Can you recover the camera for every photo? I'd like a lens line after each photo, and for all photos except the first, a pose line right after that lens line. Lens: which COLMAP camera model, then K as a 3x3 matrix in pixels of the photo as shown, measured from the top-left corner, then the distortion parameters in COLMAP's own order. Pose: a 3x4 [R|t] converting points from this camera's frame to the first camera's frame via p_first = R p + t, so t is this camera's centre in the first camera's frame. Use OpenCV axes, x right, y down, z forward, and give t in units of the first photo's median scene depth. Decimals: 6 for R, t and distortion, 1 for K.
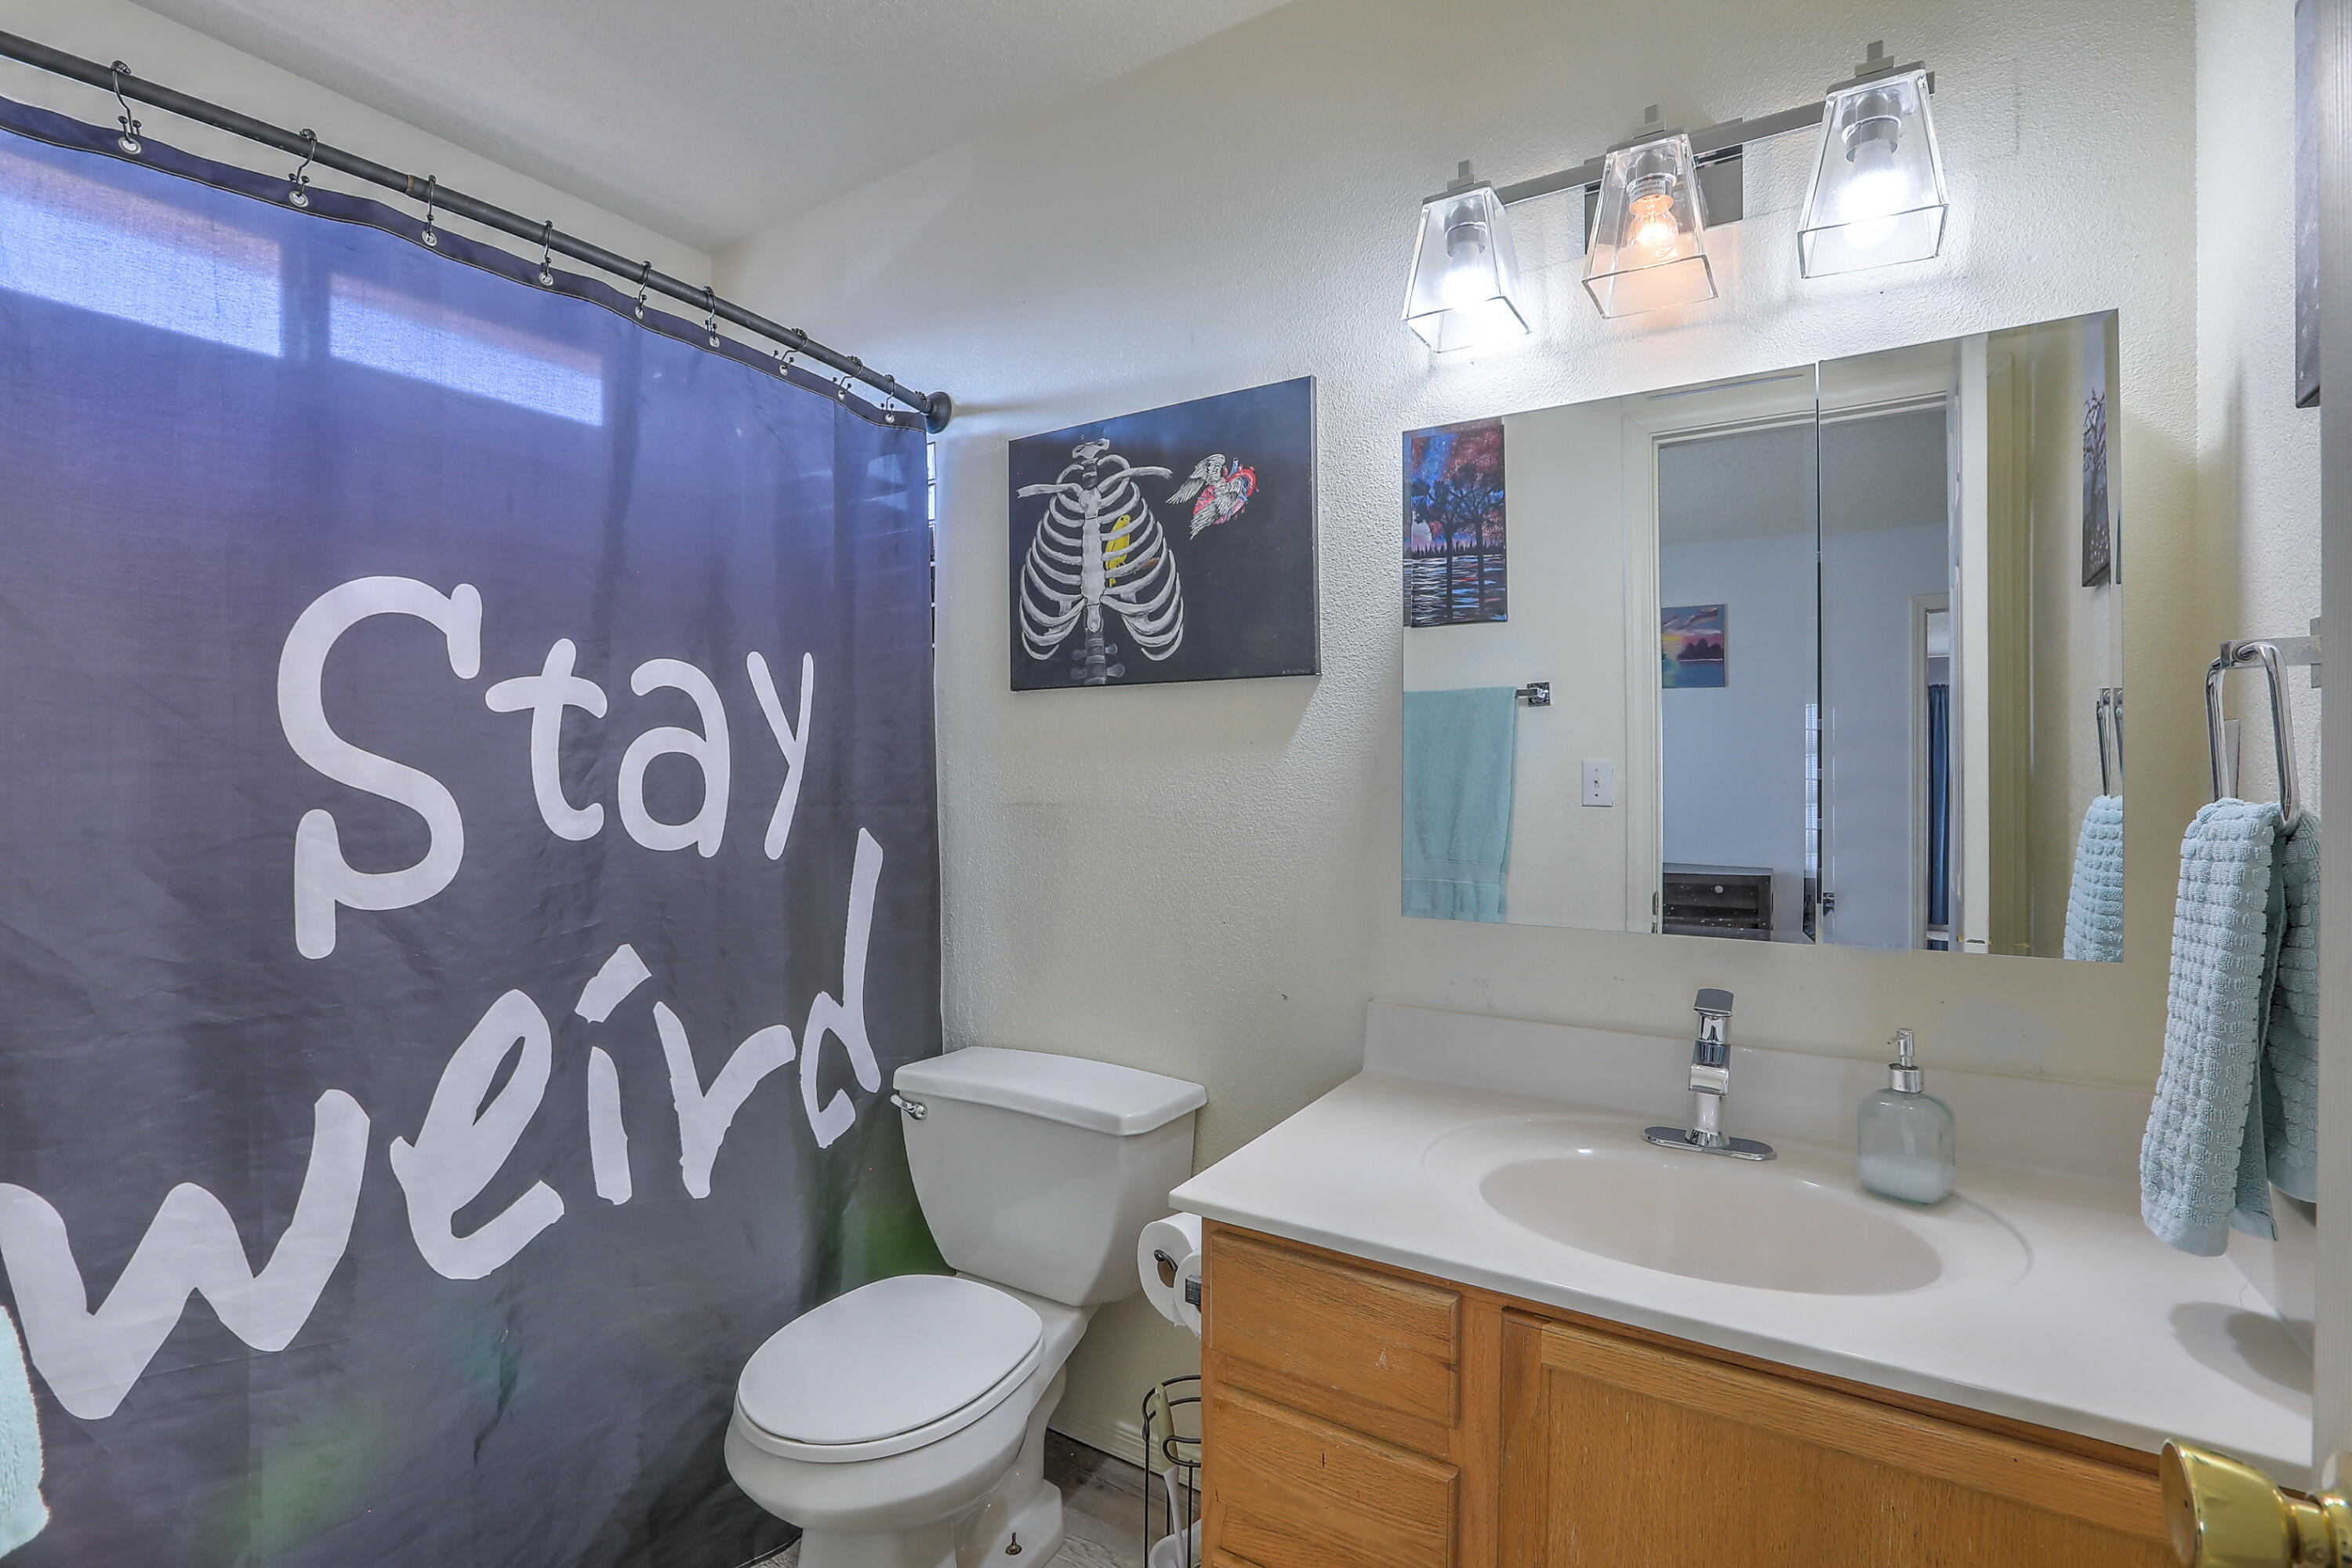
lens RADIAL K [[1059.0, 0, 1169.5], [0, 1059.0, 781.3], [0, 0, 1]] dist [-0.061759, 0.033218]
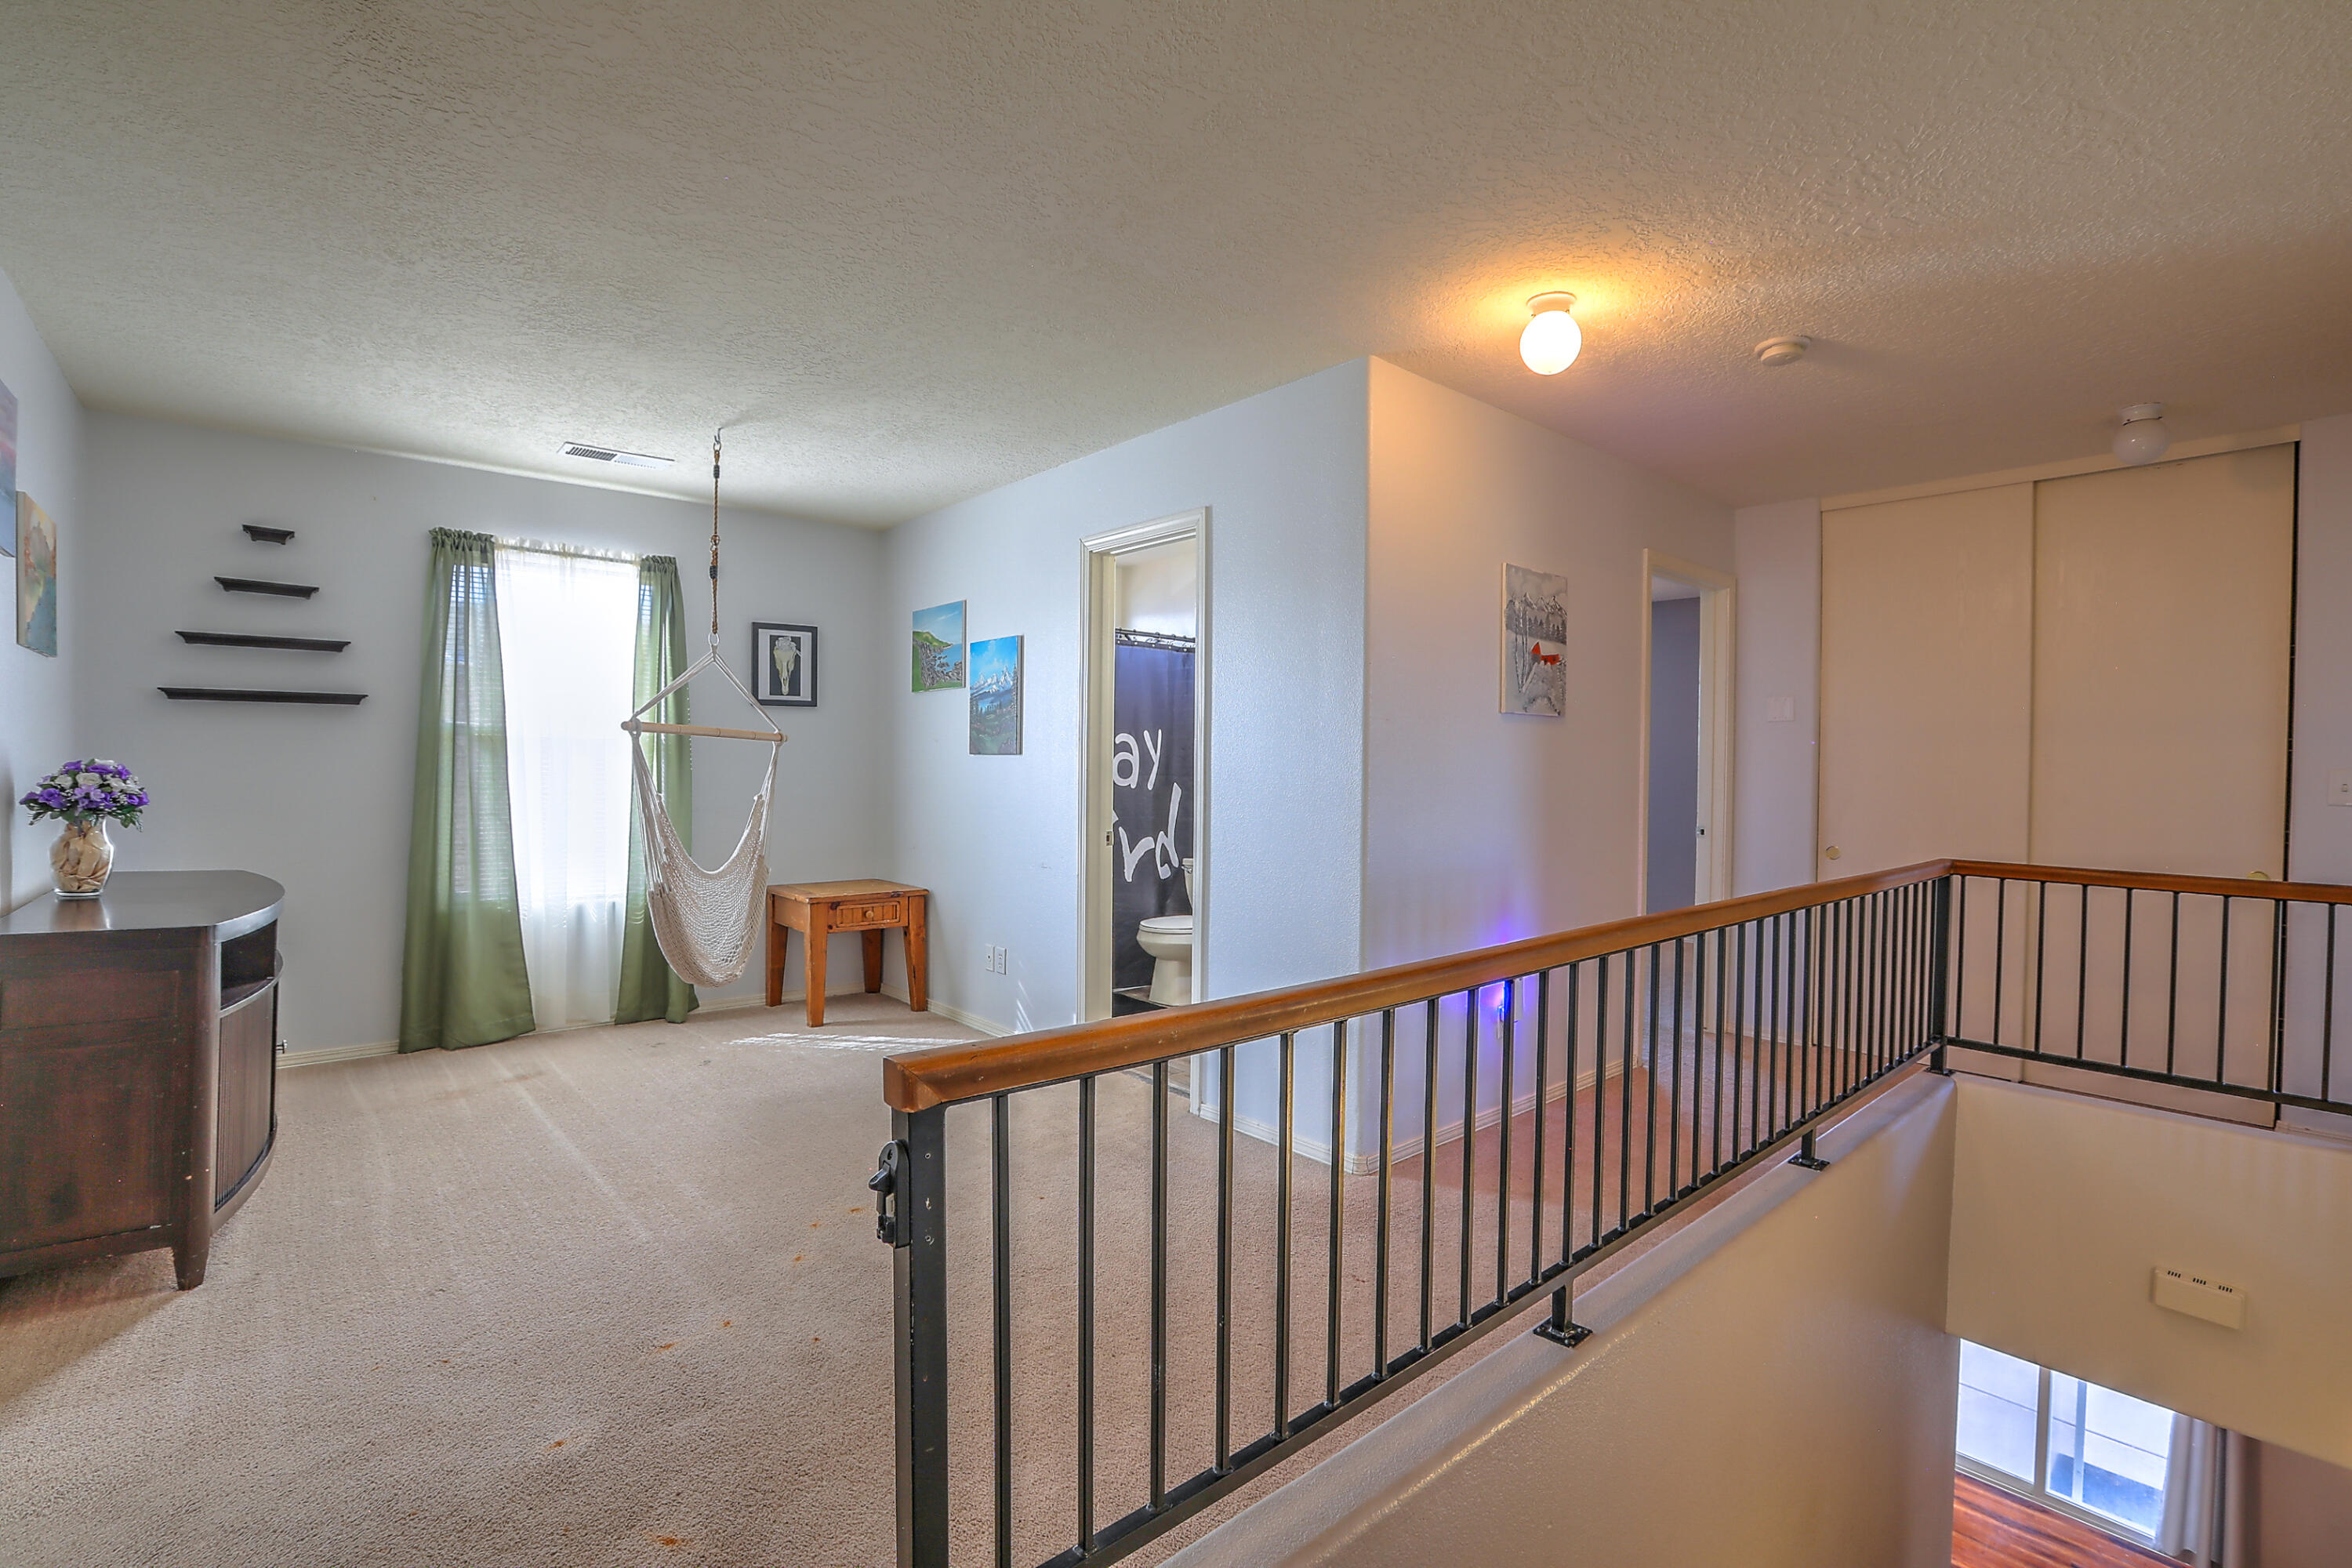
lens RADIAL K [[1079.5, 0, 1184.5], [0, 1079.5, 780.2], [0, 0, 1]] dist [-0.047791, 0.017183]
pose [[0.959272, 0.016983, -0.281974, 0.681875], [-0.014774, 0.999841, 0.009959, 0.004863], [0.282098, -0.005388, 0.959370, -2.206223]]
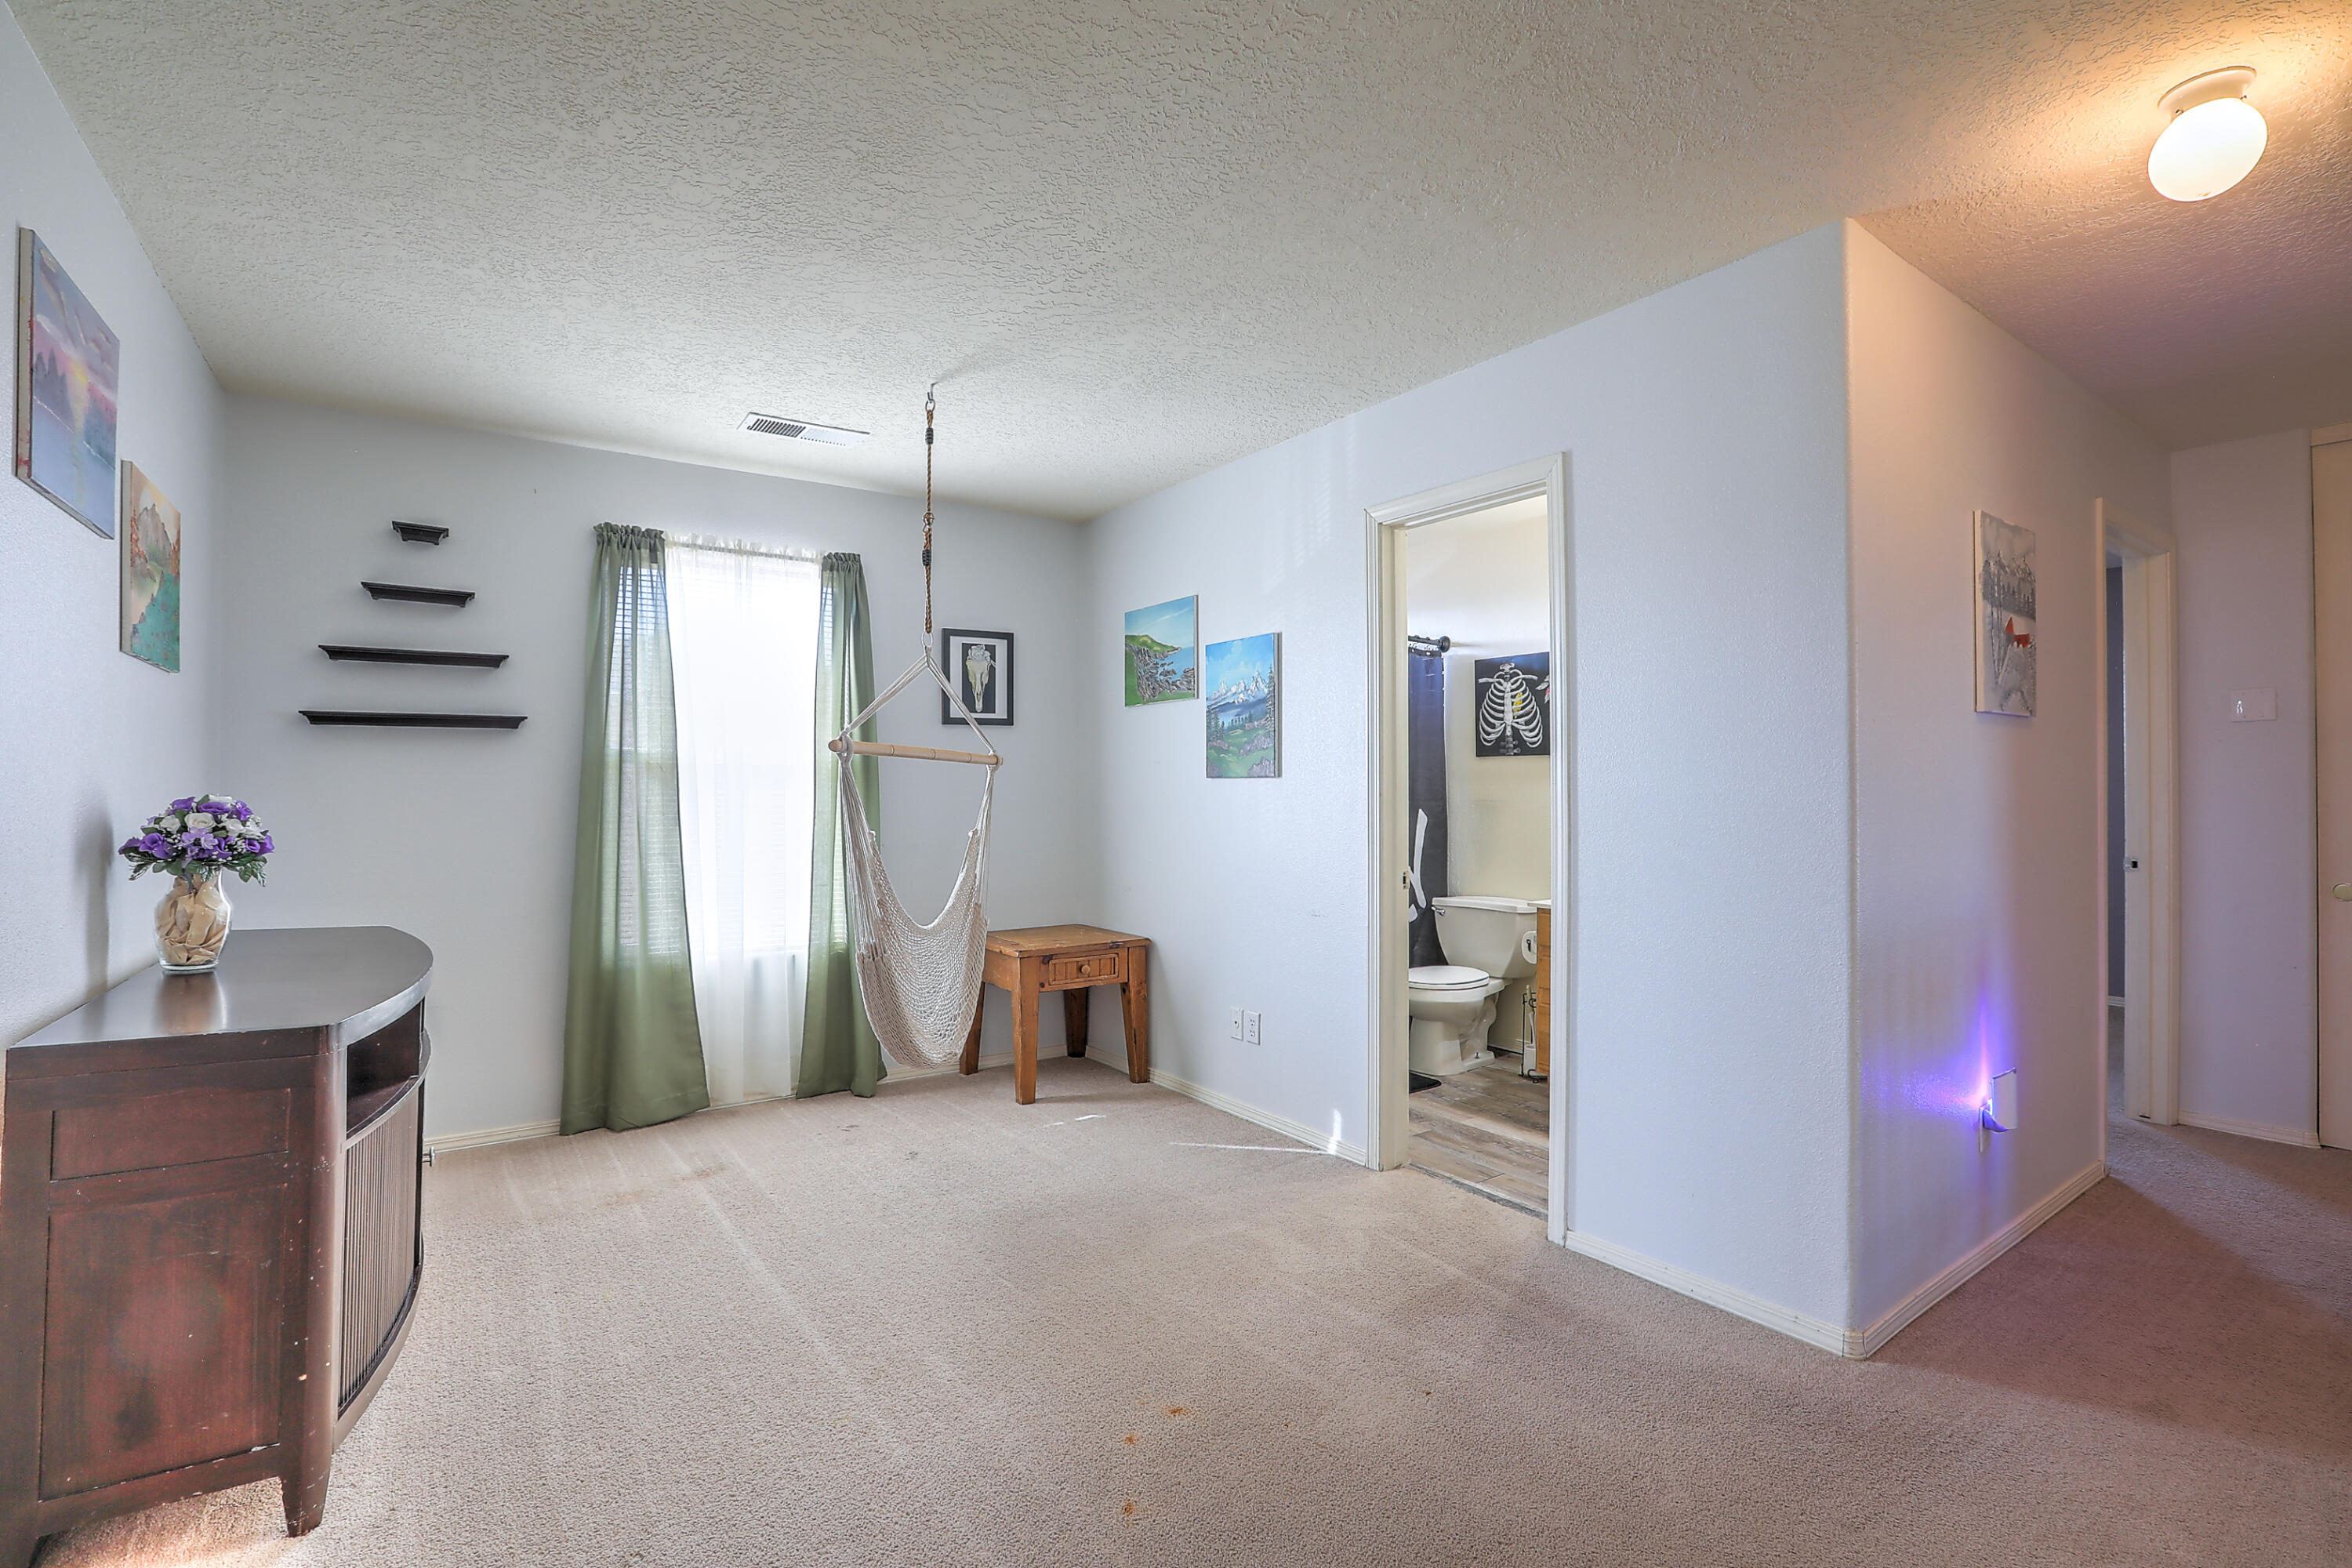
lens RADIAL K [[1071.3, 0, 1178.0], [0, 1071.3, 779.7], [0, 0, 1]] dist [-0.060754, 0.025859]
pose [[0.927606, -0.001989, -0.373556, 0.162463], [-0.002856, 0.999919, -0.012418, 0.006525], [0.373550, 0.012586, 0.927525, -1.850457]]
